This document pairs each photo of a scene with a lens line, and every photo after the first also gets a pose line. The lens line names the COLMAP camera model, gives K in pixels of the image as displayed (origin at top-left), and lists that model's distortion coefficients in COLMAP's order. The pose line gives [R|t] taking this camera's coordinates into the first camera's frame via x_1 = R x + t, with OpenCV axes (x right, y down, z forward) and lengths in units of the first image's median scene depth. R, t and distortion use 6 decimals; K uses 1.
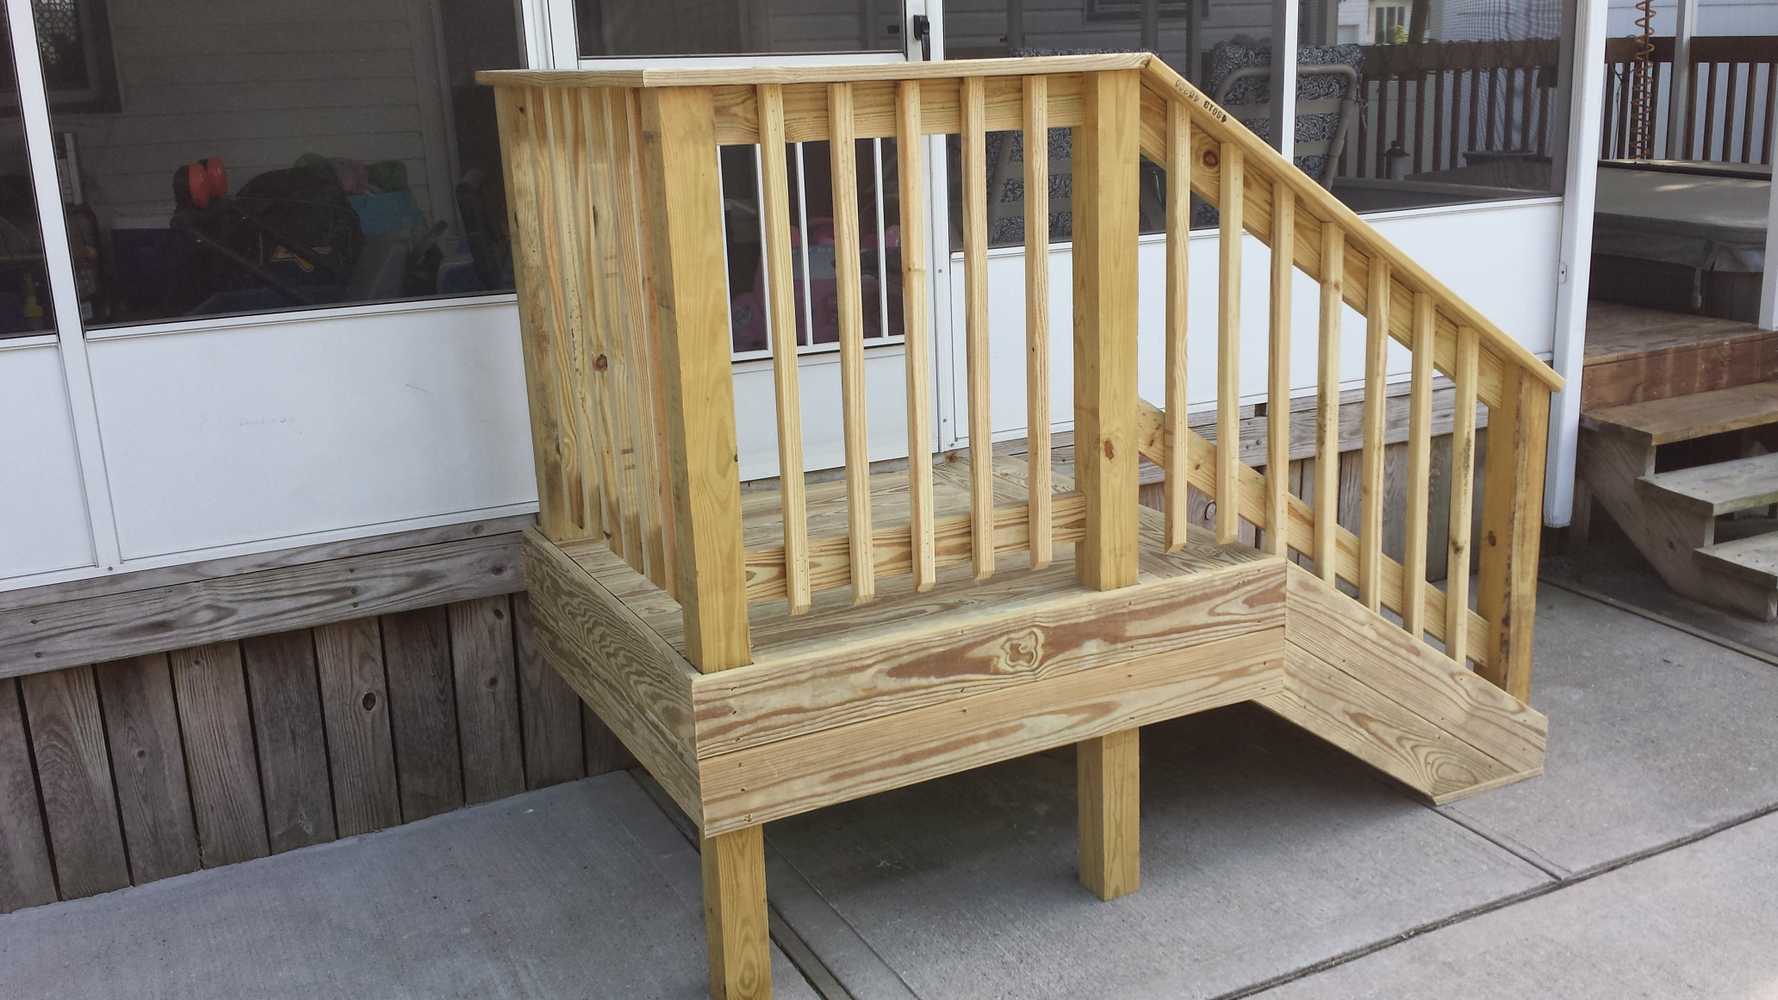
lens RADIAL K [[1628.6, 0, 889.0], [0, 1628.6, 500.0], [0, 0, 1]] dist [0.173372, -0.452568]
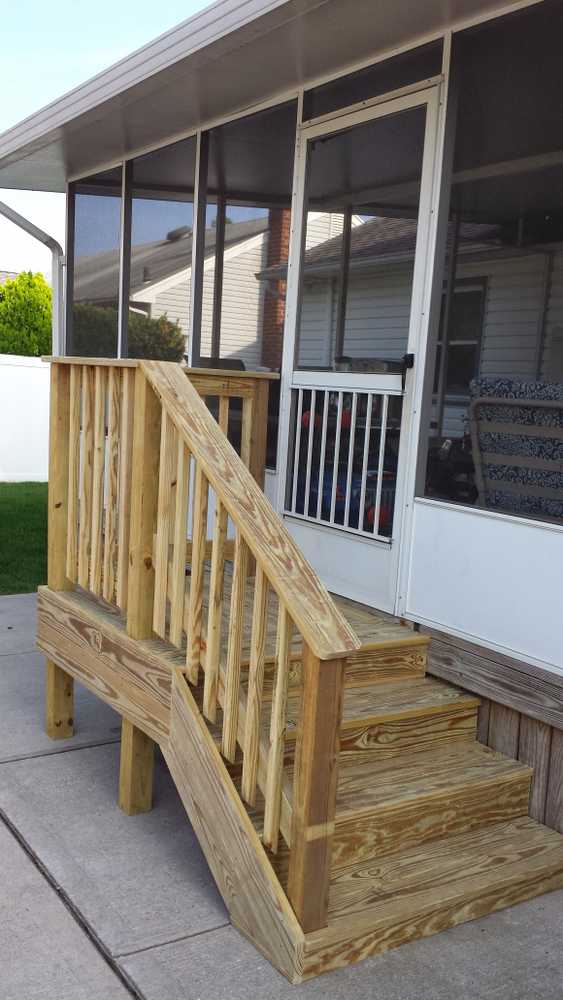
lens RADIAL K [[916.0, 0, 278.4], [0, 916.0, 516.6], [0, 0, 1]] dist [0.173372, -0.452568]
pose [[0.091802, 0.159046, -0.982994, 1.157725], [-0.334215, 0.934821, 0.120039, -0.254591], [0.938015, 0.317511, 0.138974, 0.953677]]
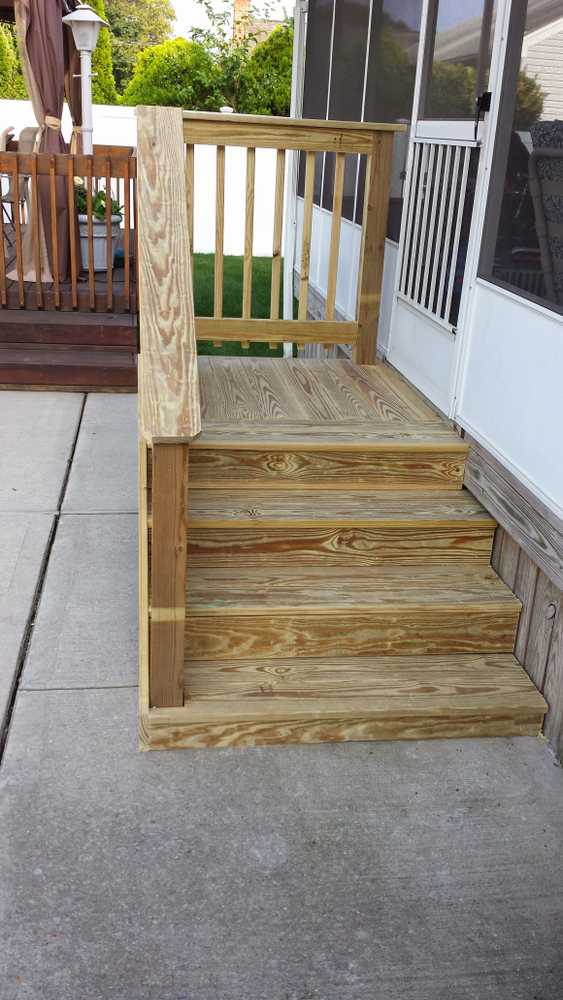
lens RADIAL K [[916.0, 0, 278.4], [0, 916.0, 516.6], [0, 0, 1]] dist [0.173372, -0.452568]
pose [[-0.341401, 0.353747, -0.870809, 1.041355], [-0.302486, 0.835835, 0.458129, -0.367784], [0.889914, 0.419813, -0.178351, 1.354339]]
